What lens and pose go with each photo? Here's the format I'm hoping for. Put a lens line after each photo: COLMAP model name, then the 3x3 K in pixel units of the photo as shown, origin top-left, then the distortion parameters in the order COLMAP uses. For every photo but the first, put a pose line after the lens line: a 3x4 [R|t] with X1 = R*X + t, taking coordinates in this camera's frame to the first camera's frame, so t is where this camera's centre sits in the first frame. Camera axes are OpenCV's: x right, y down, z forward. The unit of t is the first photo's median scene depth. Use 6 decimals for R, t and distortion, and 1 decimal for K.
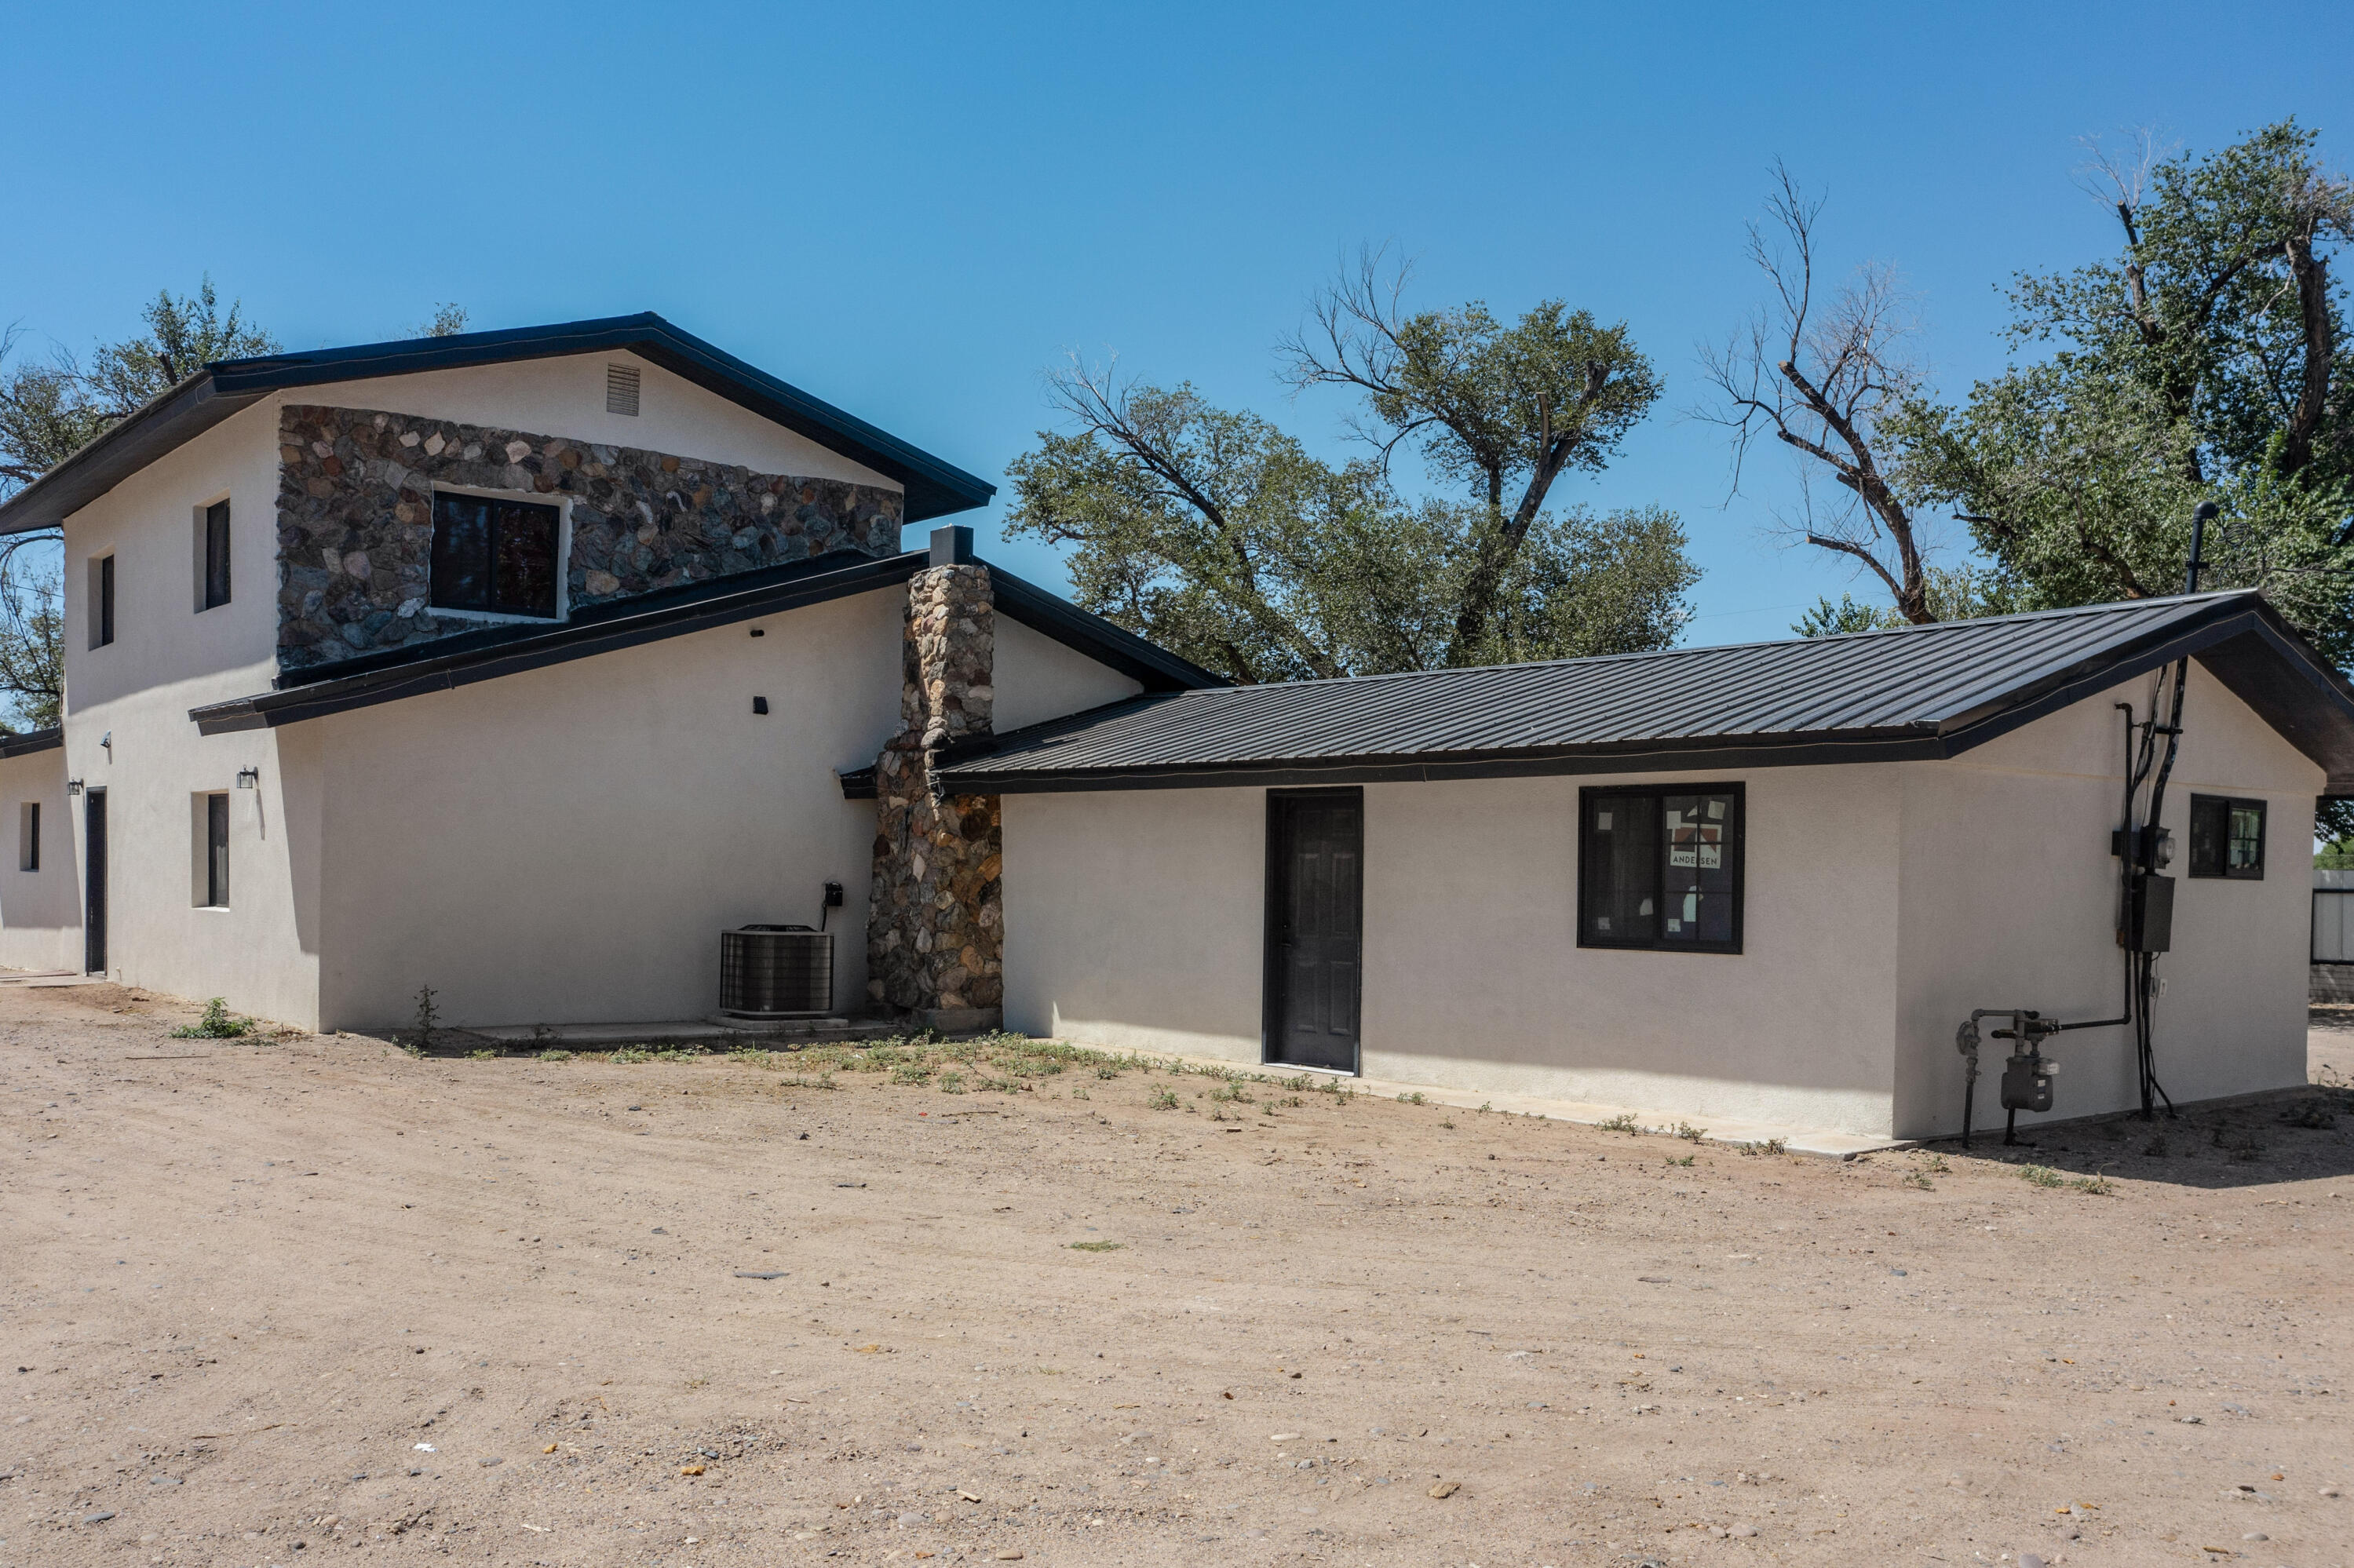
lens RADIAL K [[1891.4, 0, 1177.0], [0, 1891.4, 784.0], [0, 0, 1]] dist [-0.010373, 0.013250]
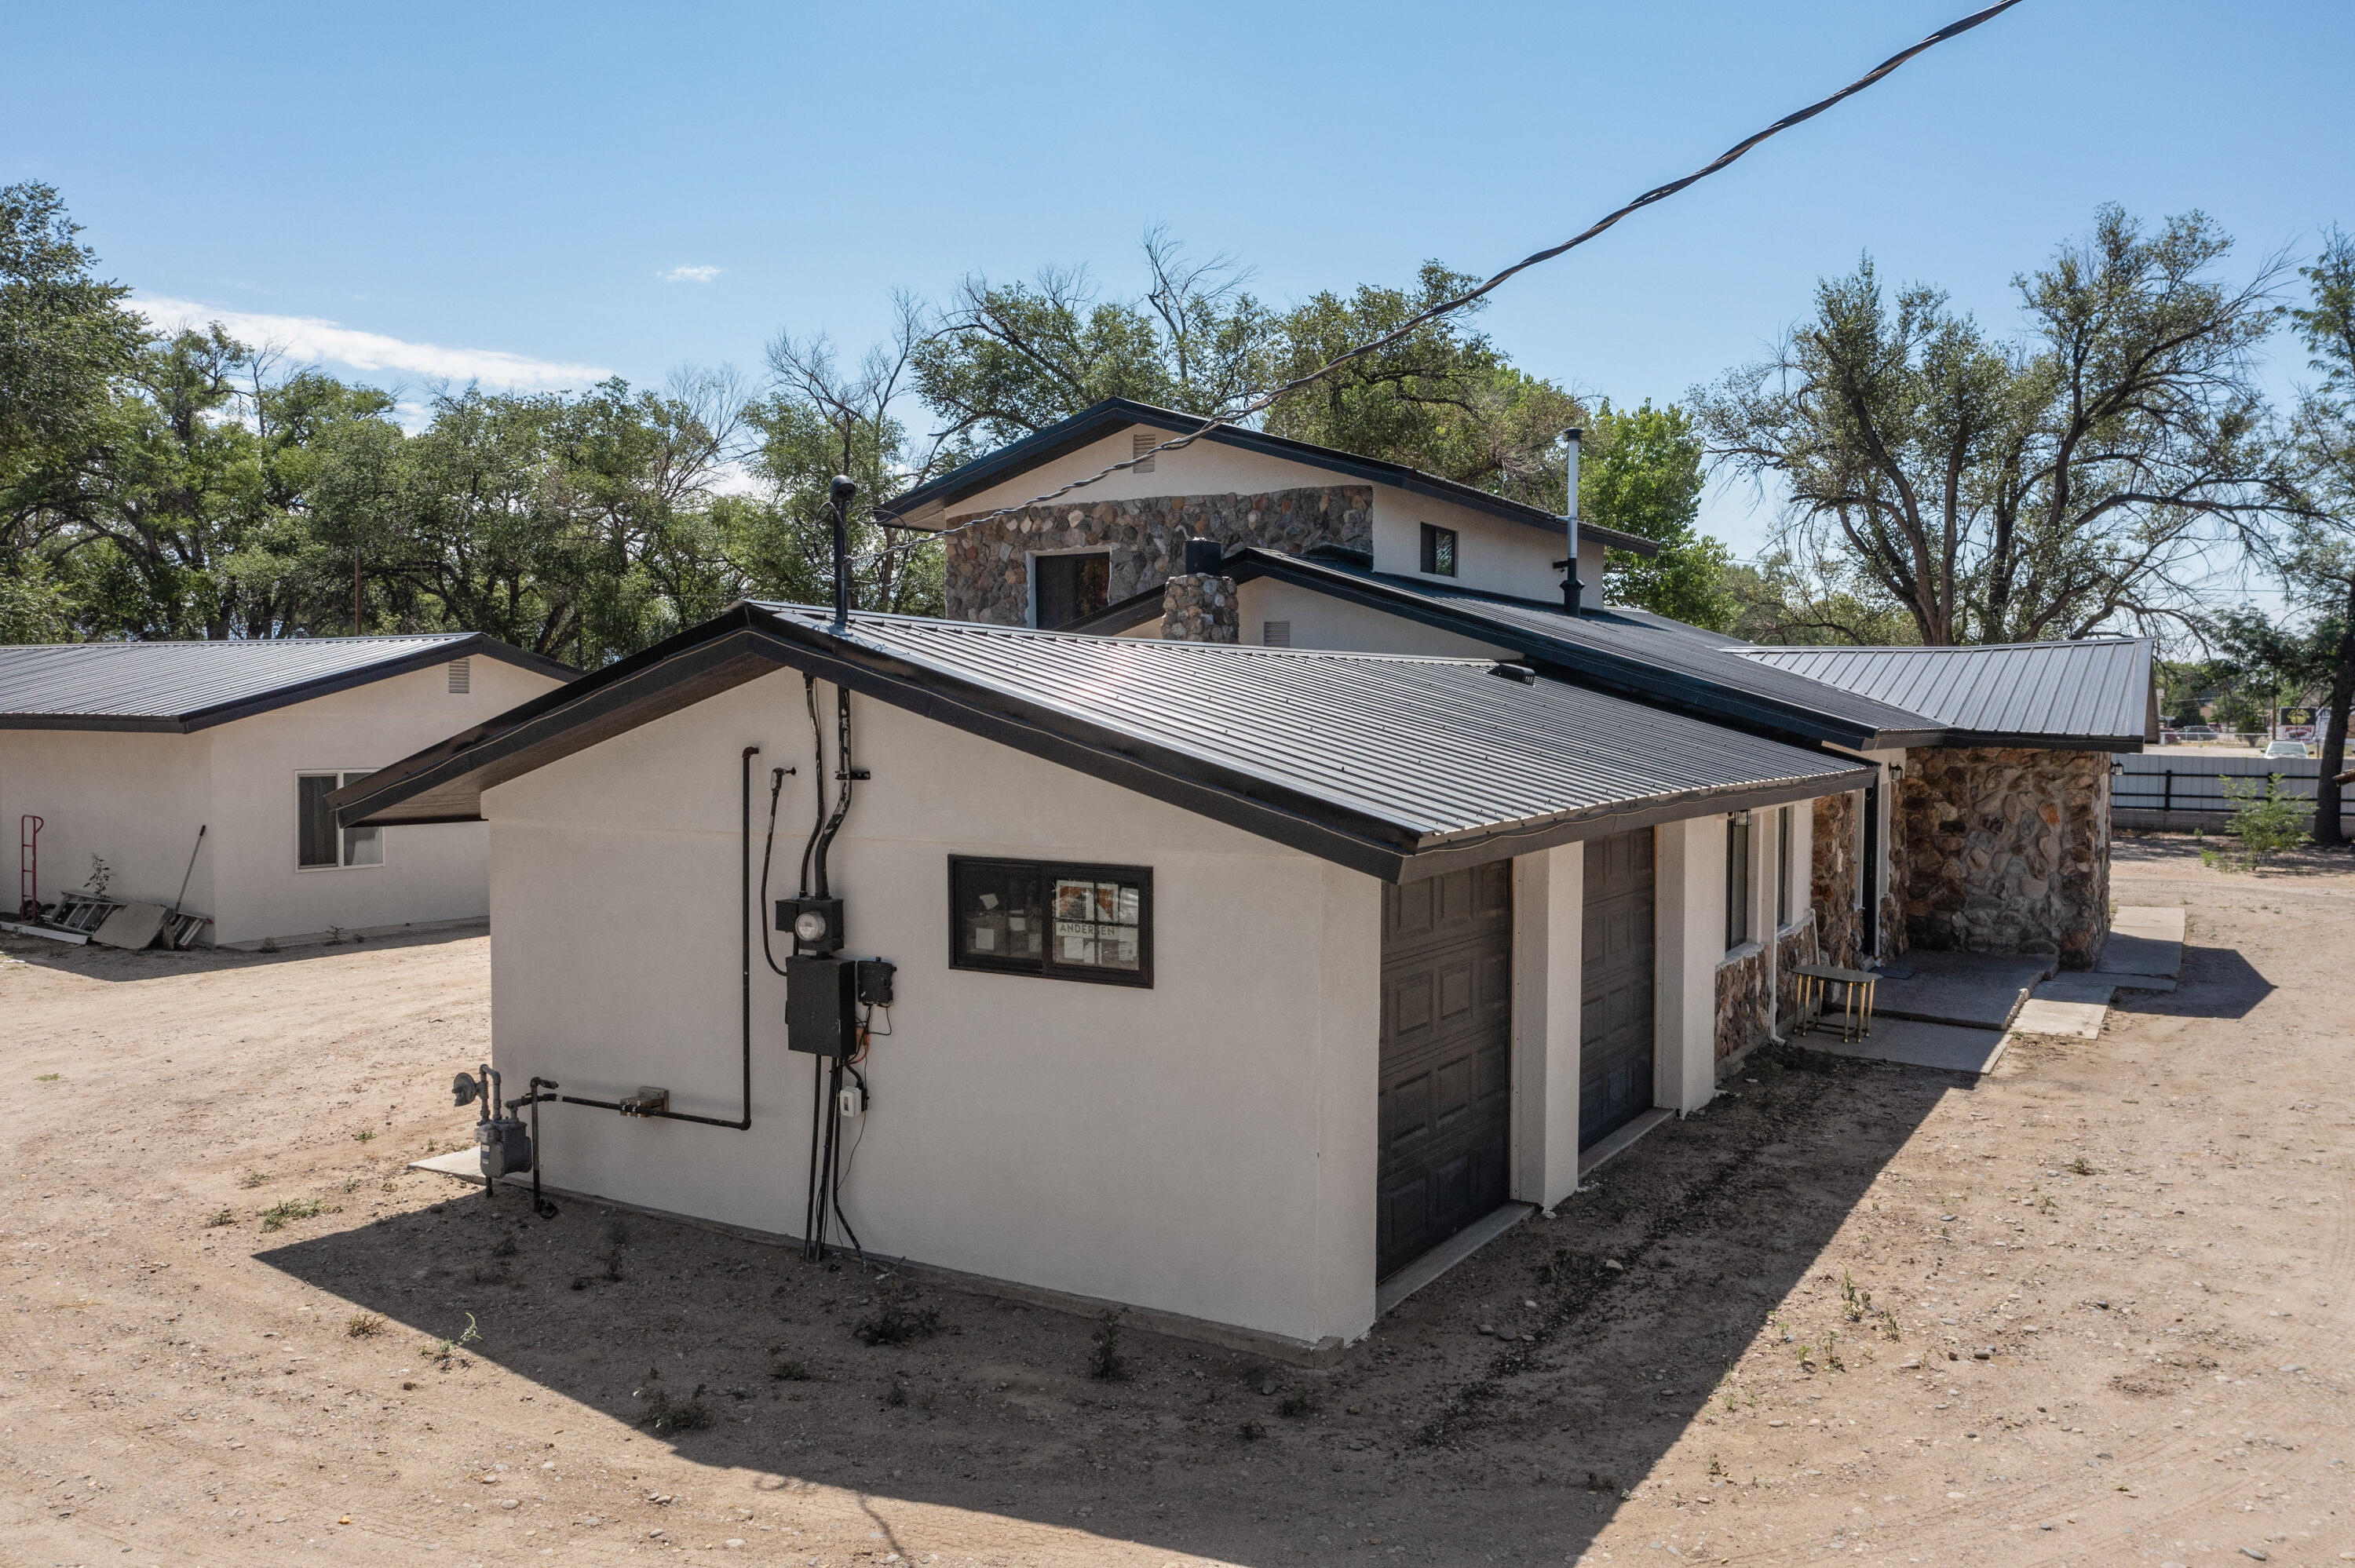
lens RADIAL K [[1808.9, 0, 1177.5], [0, 1808.9, 784.0], [0, 0, 1]] dist [-0.002631, 0.002443]
pose [[0.325368, 0.026651, -0.945212, 0.903278], [0.039074, 0.998370, 0.041600, -0.035550], [0.944780, -0.050468, 0.323797, 0.629996]]
